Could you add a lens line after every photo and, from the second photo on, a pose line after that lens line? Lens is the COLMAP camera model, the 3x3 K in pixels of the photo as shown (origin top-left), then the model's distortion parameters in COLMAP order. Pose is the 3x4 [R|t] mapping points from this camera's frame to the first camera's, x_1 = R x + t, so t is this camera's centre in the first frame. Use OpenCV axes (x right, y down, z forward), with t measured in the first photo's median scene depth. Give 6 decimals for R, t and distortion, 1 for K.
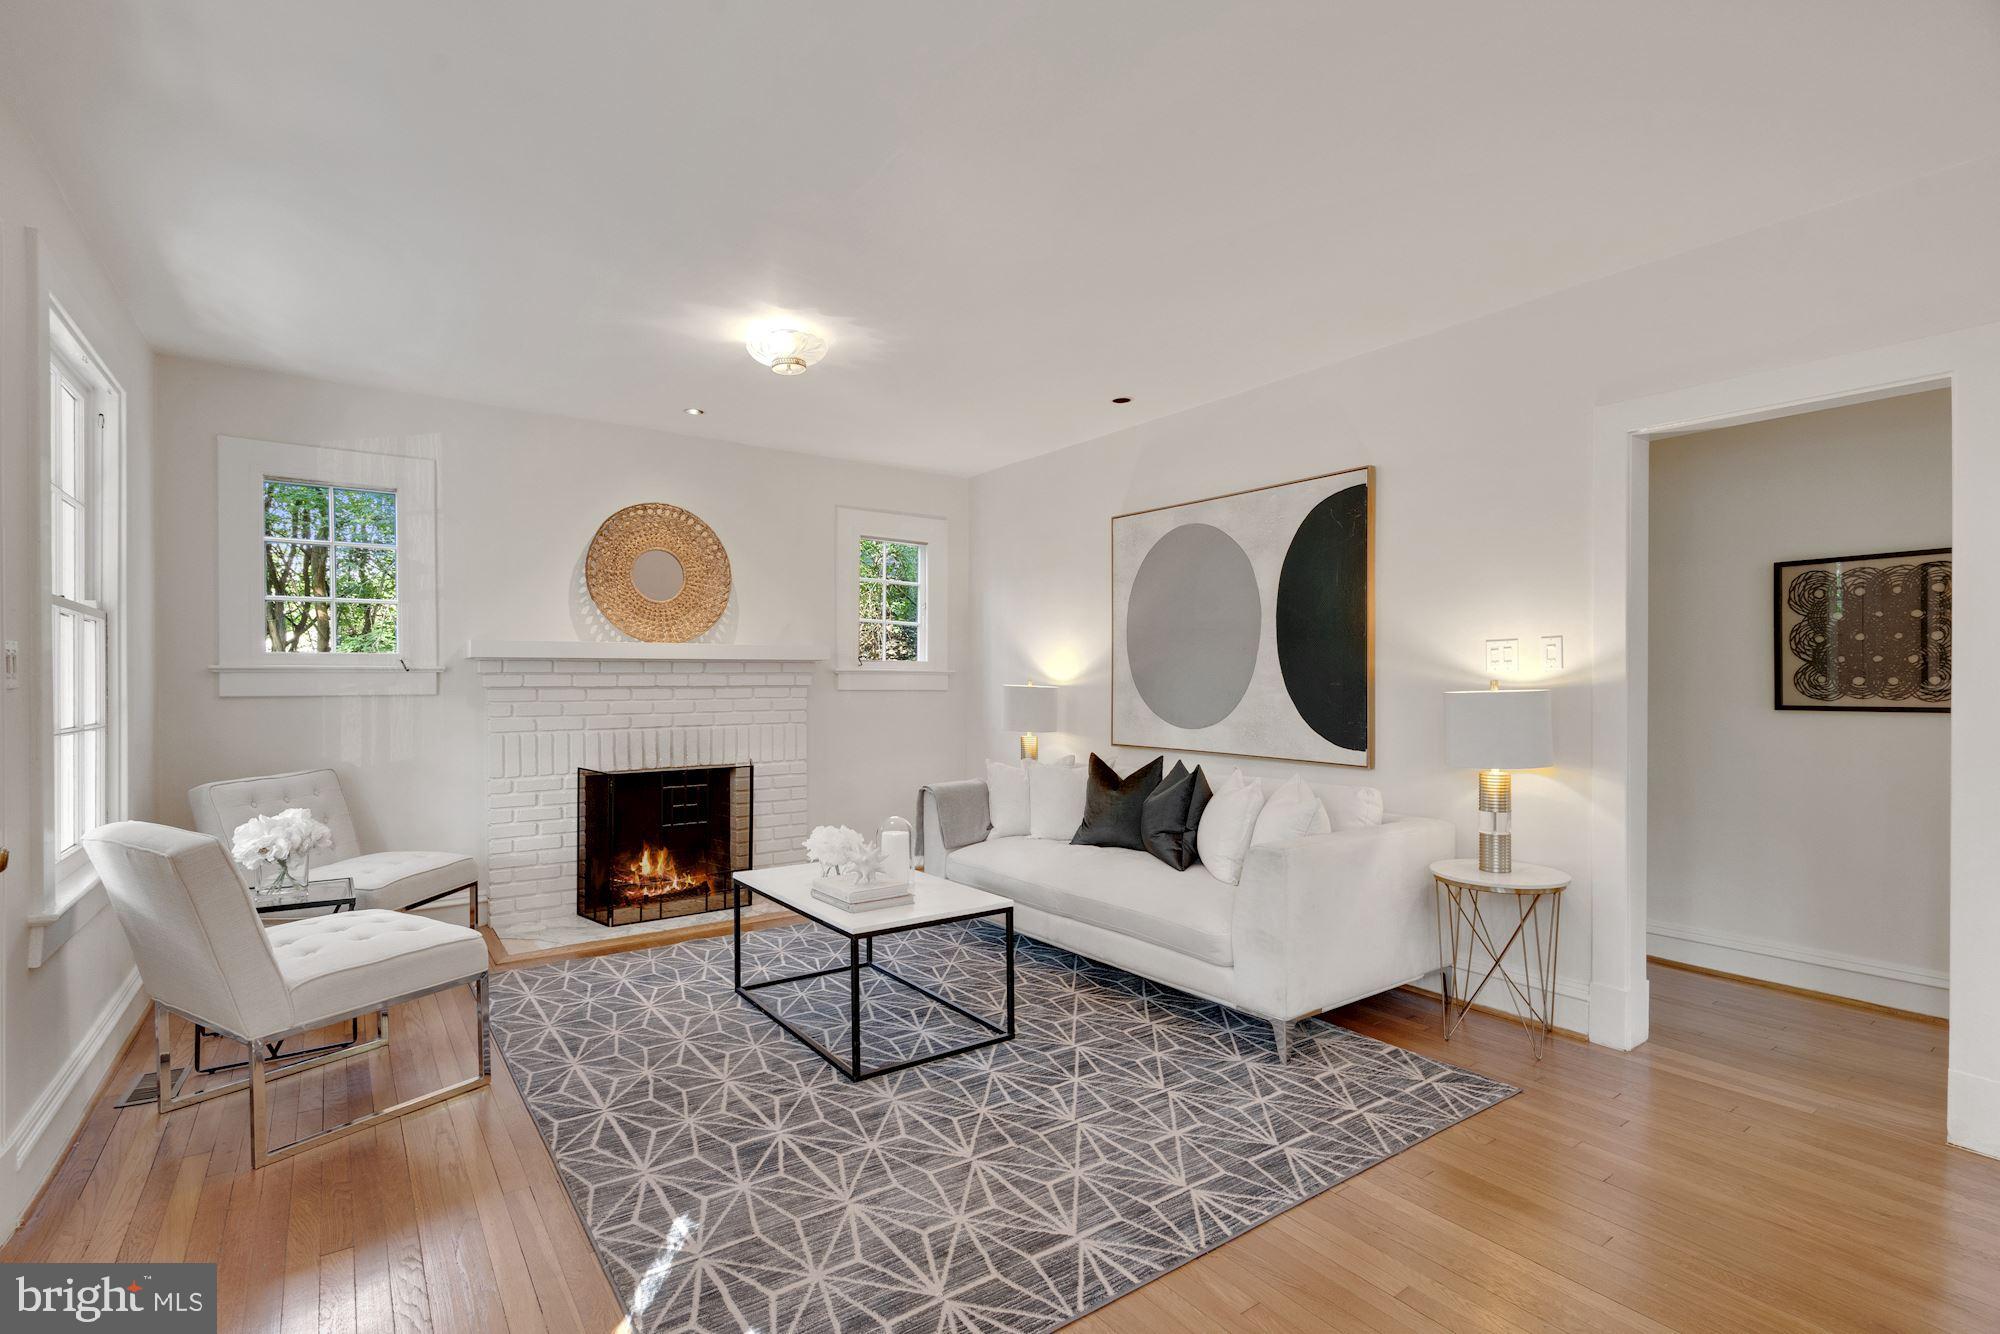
lens RADIAL K [[932.1, 0, 1000.0], [0, 932.1, 667.0], [0, 0, 1]] dist [-0.001590, -0.000120]
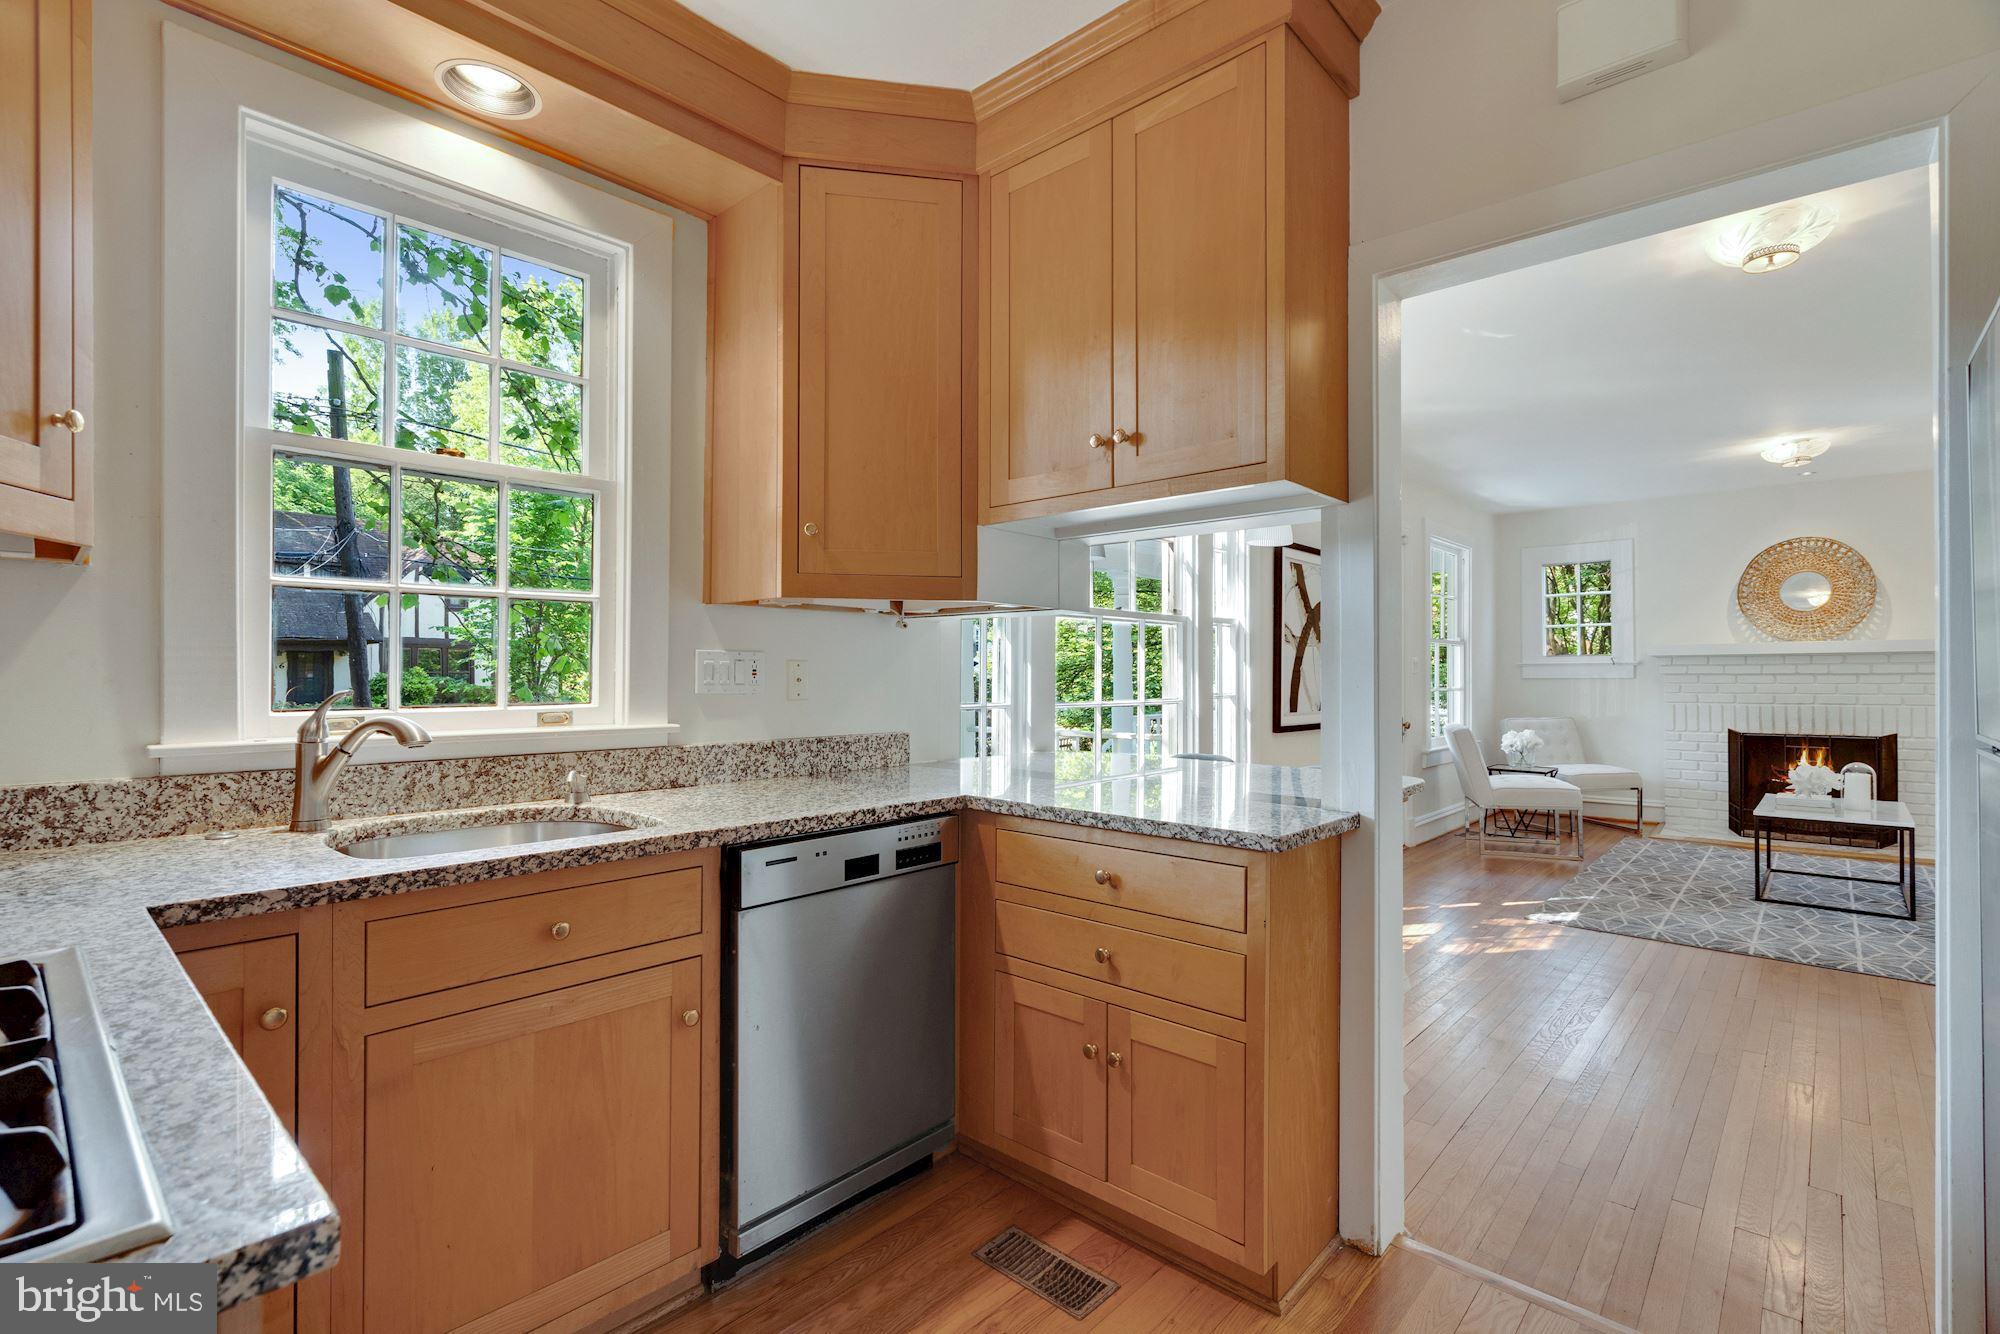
lens RADIAL K [[932.1, 0, 1000.0], [0, 932.1, 667.0], [0, 0, 1]] dist [-0.001590, -0.000120]
pose [[0.218350, -0.004354, -0.975861, 0.732221], [0.018569, 0.999828, -0.000307, -0.010723], [0.975694, -0.018053, 0.218393, -0.450965]]
